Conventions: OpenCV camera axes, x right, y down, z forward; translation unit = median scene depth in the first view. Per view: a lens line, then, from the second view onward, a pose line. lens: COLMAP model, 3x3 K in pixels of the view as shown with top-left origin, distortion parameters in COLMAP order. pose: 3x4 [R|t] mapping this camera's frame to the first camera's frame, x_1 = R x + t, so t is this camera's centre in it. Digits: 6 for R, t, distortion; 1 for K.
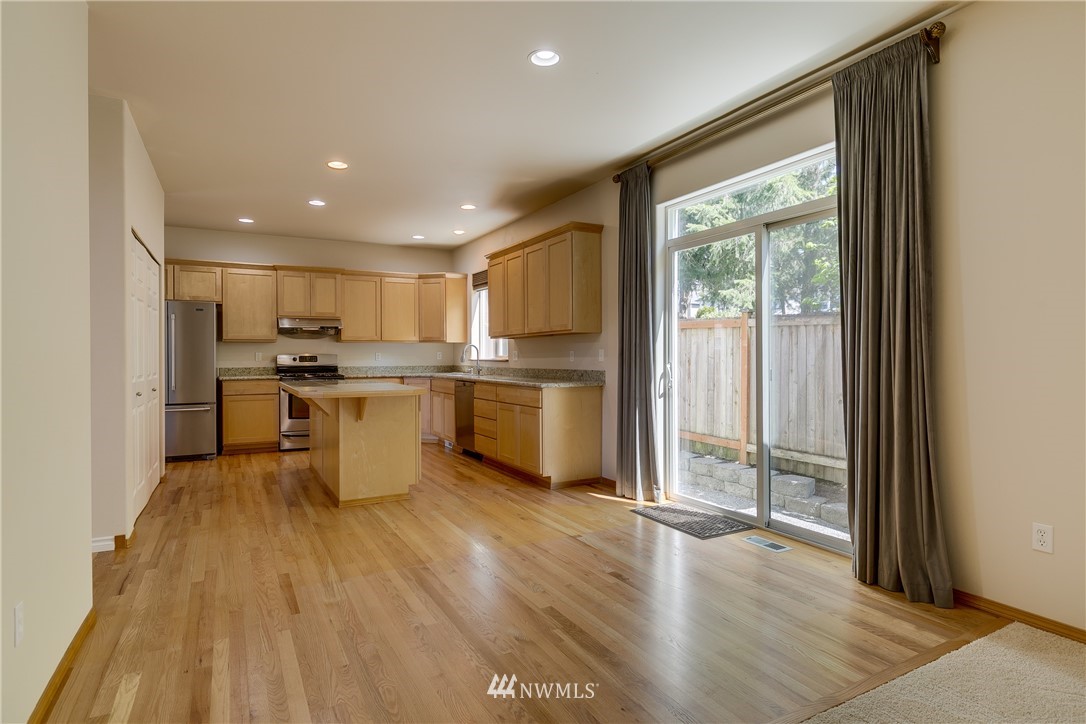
lens RADIAL K [[584.3, 0, 546.1], [0, 584.3, 362.3], [0, 0, 1]] dist [-0.002170, -0.000681]
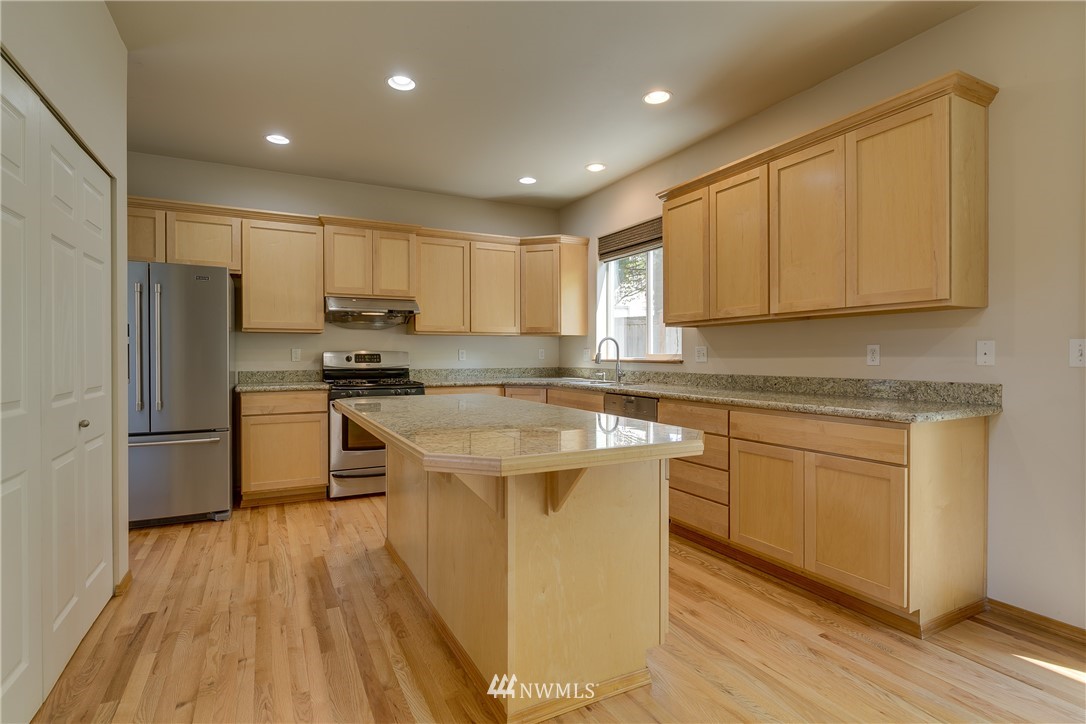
lens RADIAL K [[527.4, 0, 539.9], [0, 527.4, 362.2], [0, 0, 1]] dist [-0.007189, -0.000903]
pose [[0.999881, 0.001572, -0.015325, -0.207689], [-0.001539, 0.999996, 0.002186, -0.003203], [0.015328, -0.002162, 0.999880, 0.408094]]
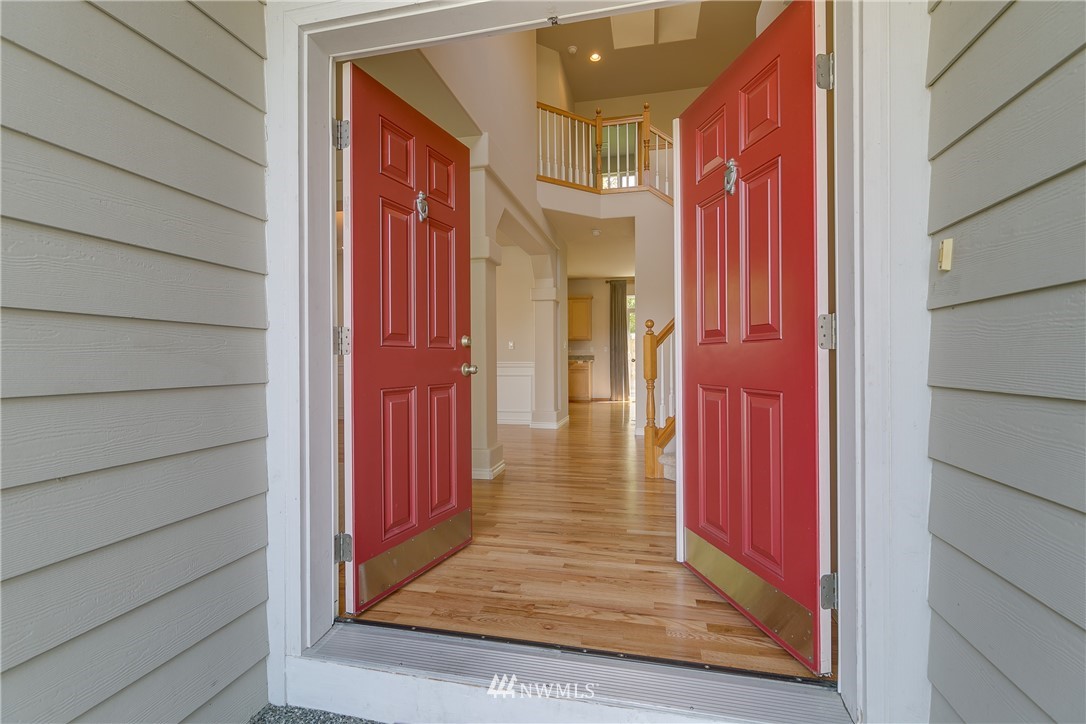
lens RADIAL K [[495.4, 0, 539.7], [0, 495.4, 362.5], [0, 0, 1]] dist [0.004106, 0.000147]
pose [[0.651959, 0.000552, 0.758254, -1.237931], [0.004188, 0.999982, -0.004329, 0.040024], [-0.758243, 0.005998, 0.651945, -0.159033]]
